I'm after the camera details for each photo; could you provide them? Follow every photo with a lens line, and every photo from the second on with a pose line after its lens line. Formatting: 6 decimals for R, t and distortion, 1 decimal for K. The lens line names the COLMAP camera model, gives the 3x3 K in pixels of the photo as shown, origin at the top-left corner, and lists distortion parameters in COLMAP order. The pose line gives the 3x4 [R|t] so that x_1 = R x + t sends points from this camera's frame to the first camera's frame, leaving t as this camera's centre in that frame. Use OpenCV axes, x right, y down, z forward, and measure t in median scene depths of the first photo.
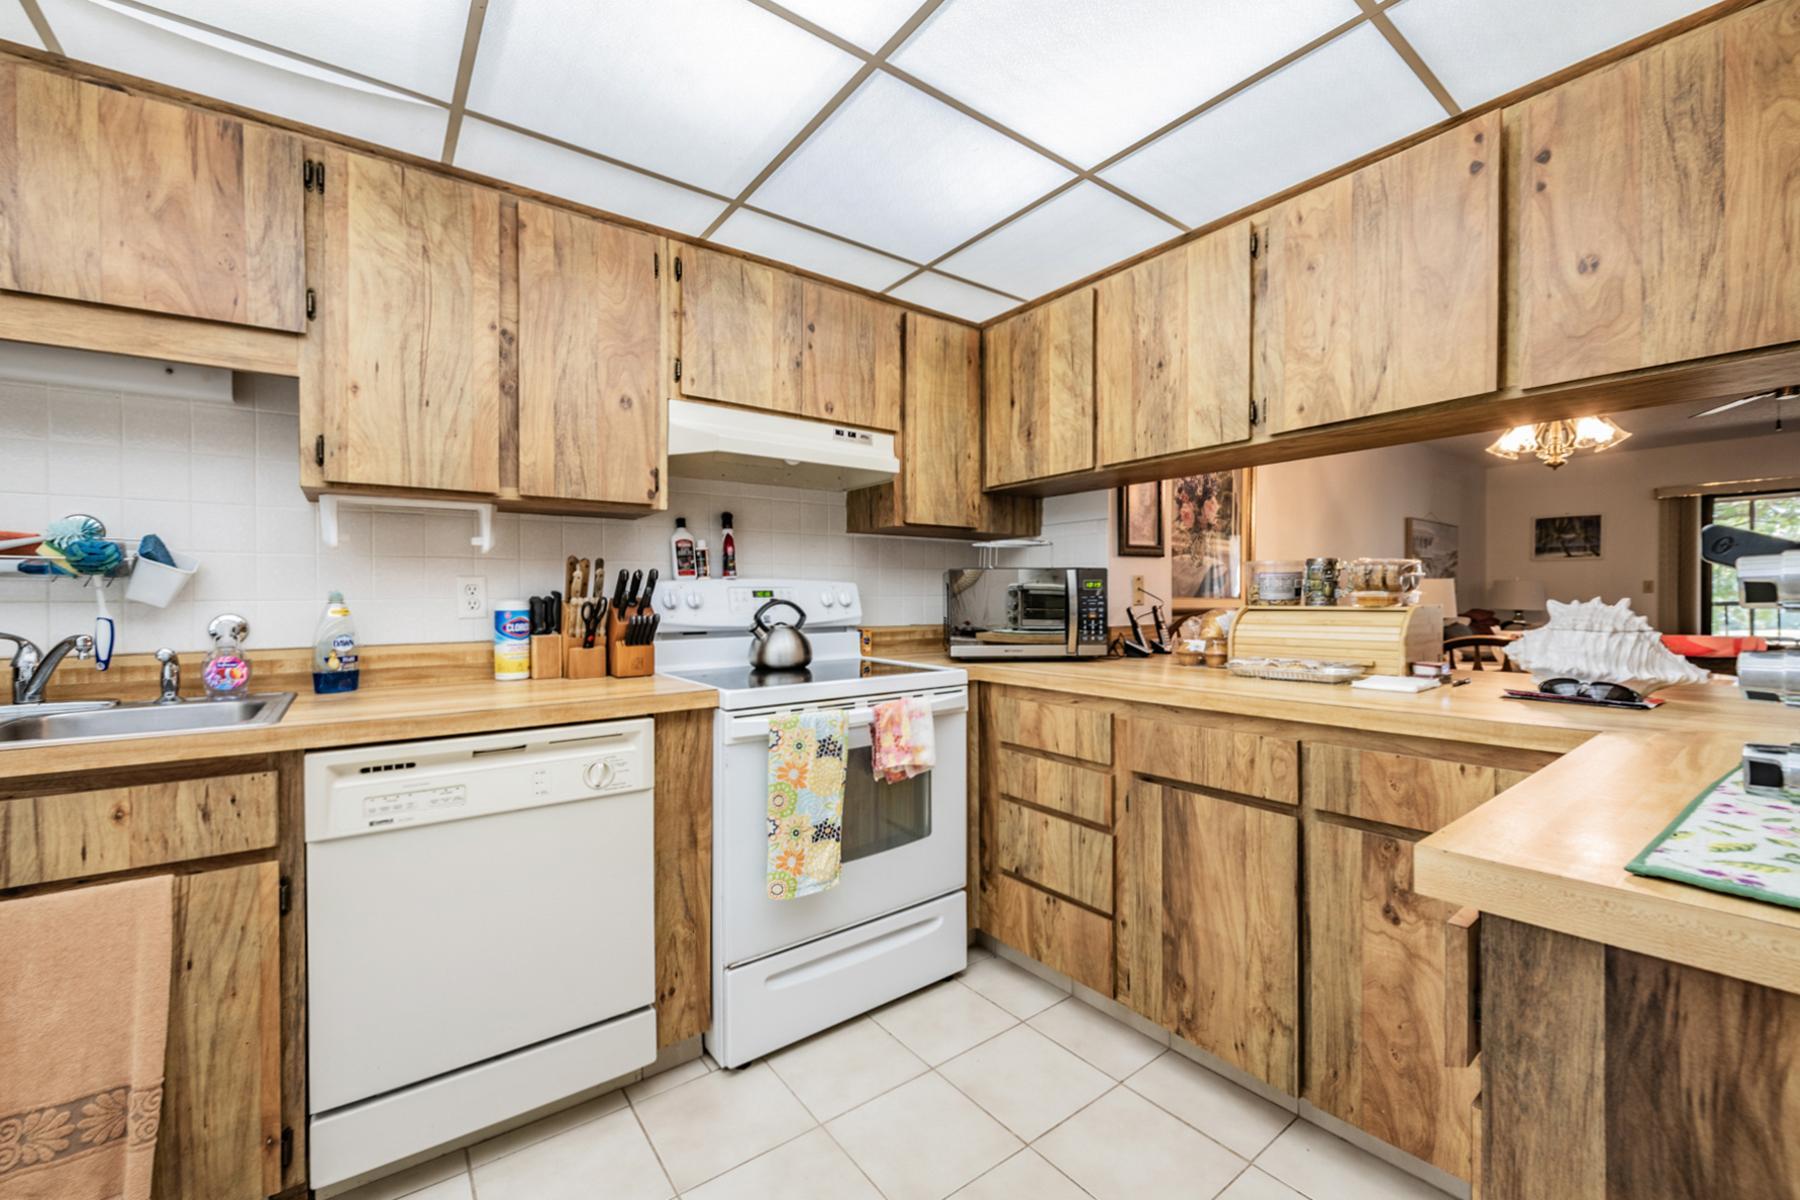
lens RADIAL K [[730.6, 0, 871.9], [0, 730.6, 603.7], [0, 0, 1]] dist [-0.006003, -0.004497]
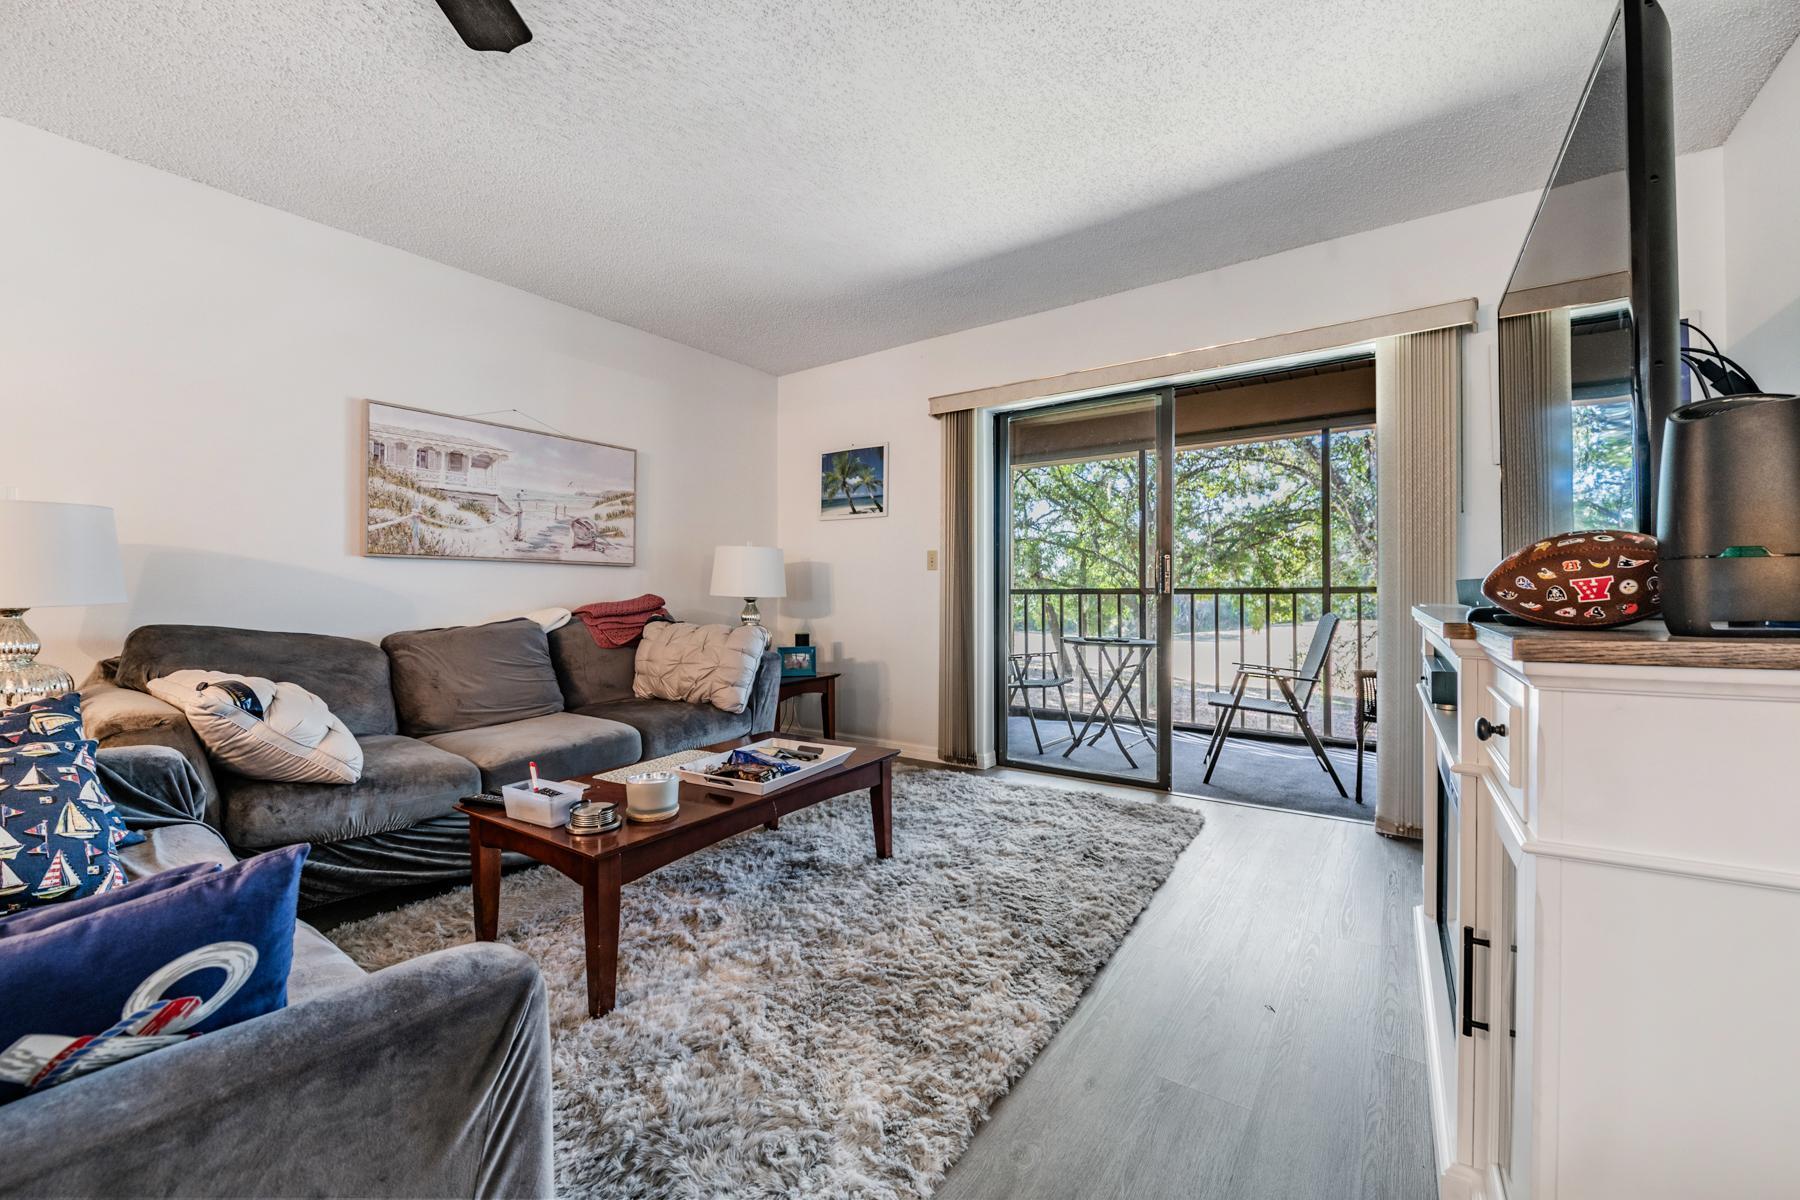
lens RADIAL K [[707.7, 0, 900.0], [0, 707.7, 600.0], [0, 0, 1]] dist [-0.003091, -0.003499]
pose [[0.948614, 0.005033, 0.316397, 3.341308], [-0.005441, 0.999985, 0.000405, 0.040046], [-0.316390, -0.002106, 0.948627, 1.677931]]
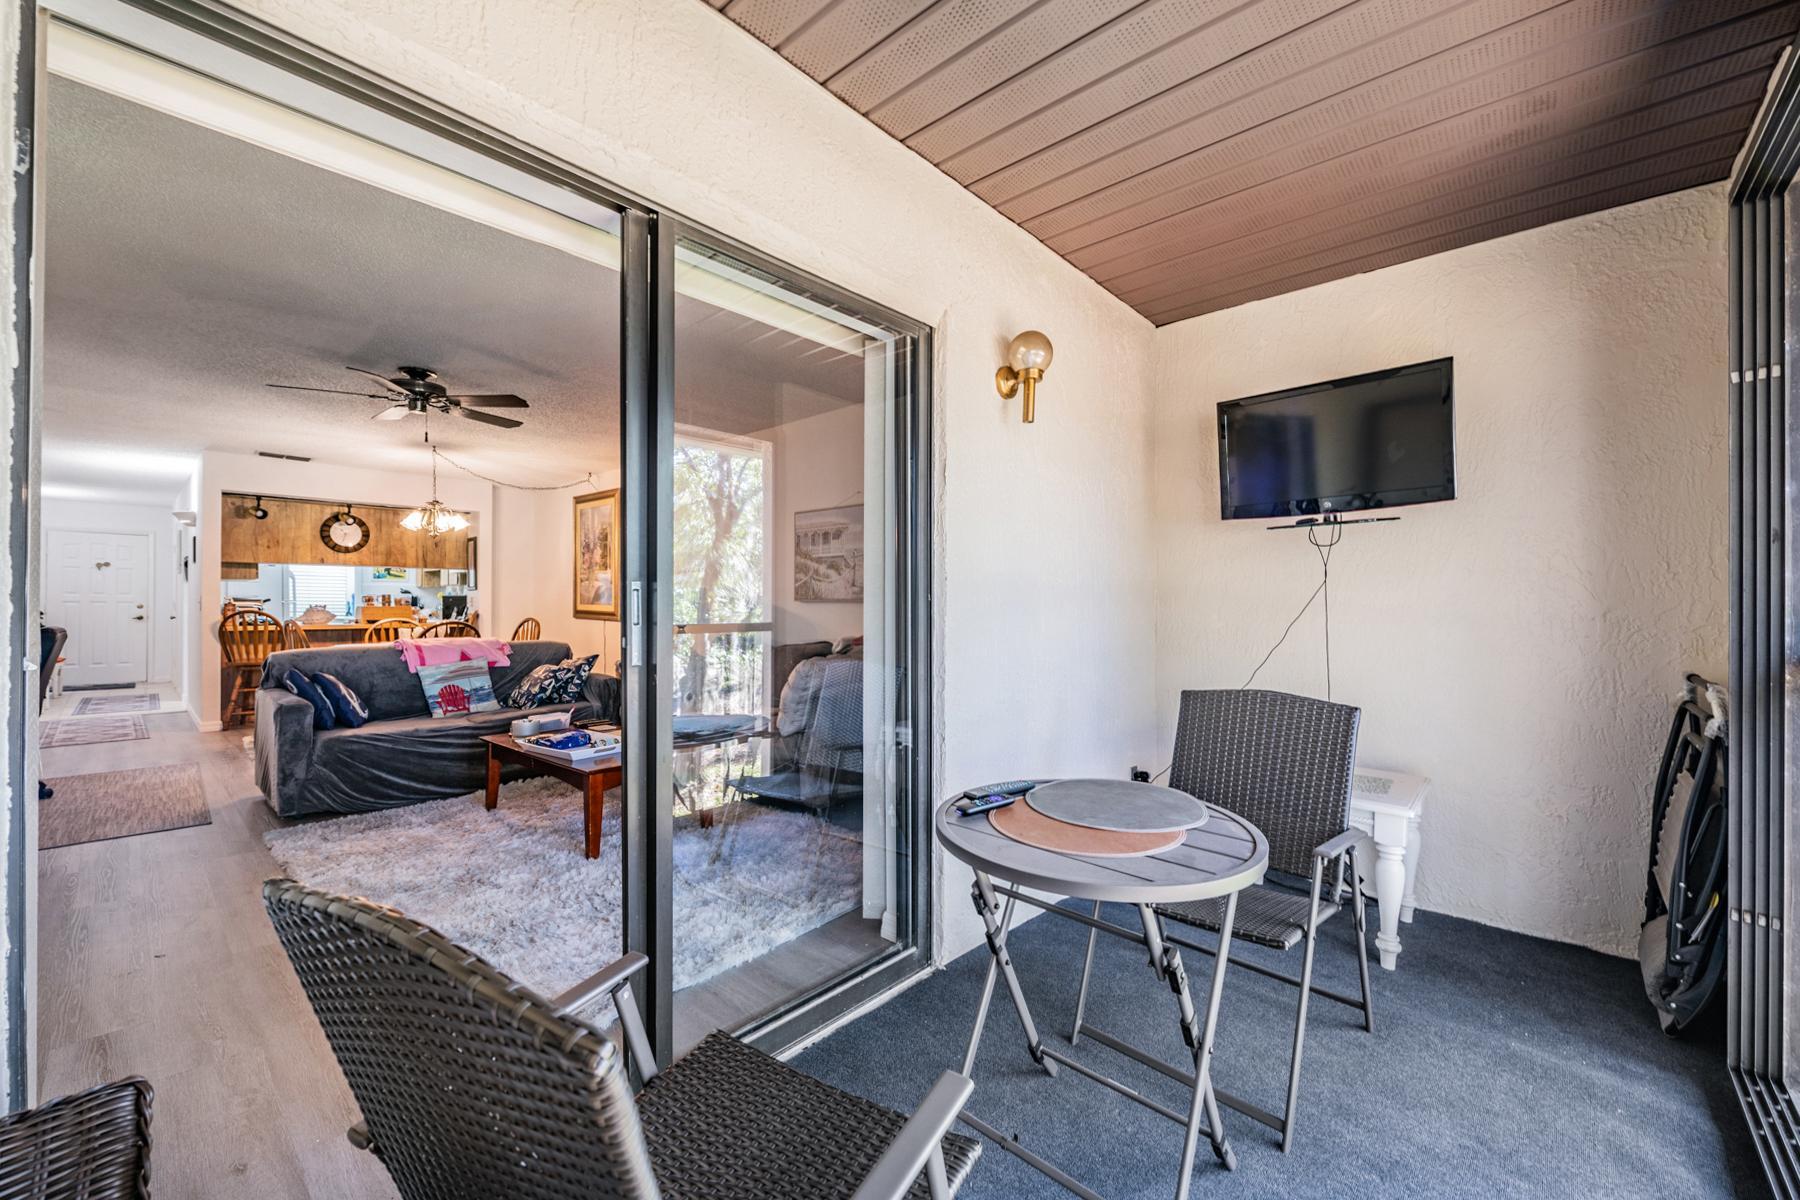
lens RADIAL K [[707.7, 0, 900.0], [0, 707.7, 600.0], [0, 0, 1]] dist [-0.003091, -0.003499]
pose [[0.205421, 0.003096, -0.978669, 5.641848], [-0.013493, 0.999909, 0.000331, -0.067492], [0.978581, 0.013137, 0.205445, 3.471954]]
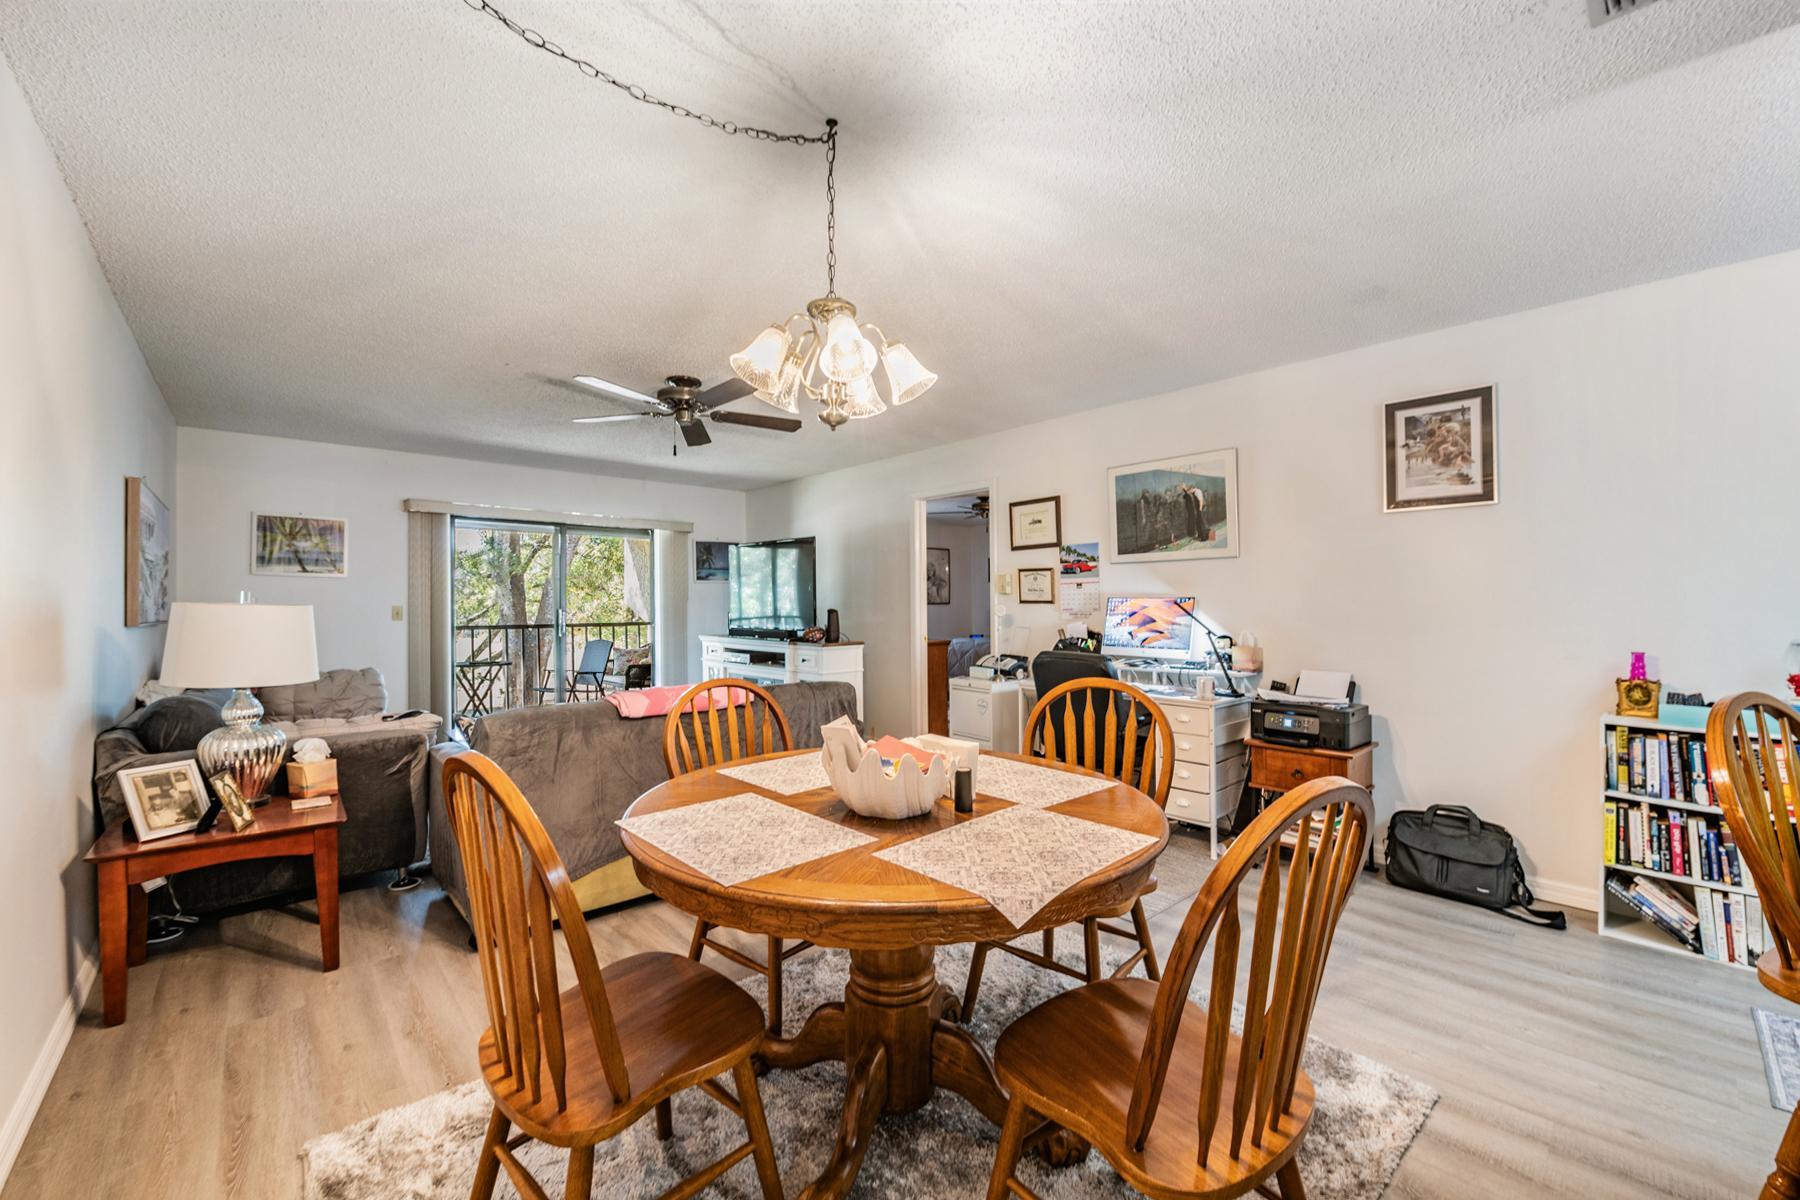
lens RADIAL K [[700.0, 0, 894.5], [0, 700.0, 613.0], [0, 0, 1]] dist [-0.002247, -0.003753]
pose [[-0.101870, -0.000021, 0.994798, 0.792019], [0.009193, 0.999957, 0.000962, -0.074315], [-0.994755, 0.009243, -0.101865, 1.951699]]
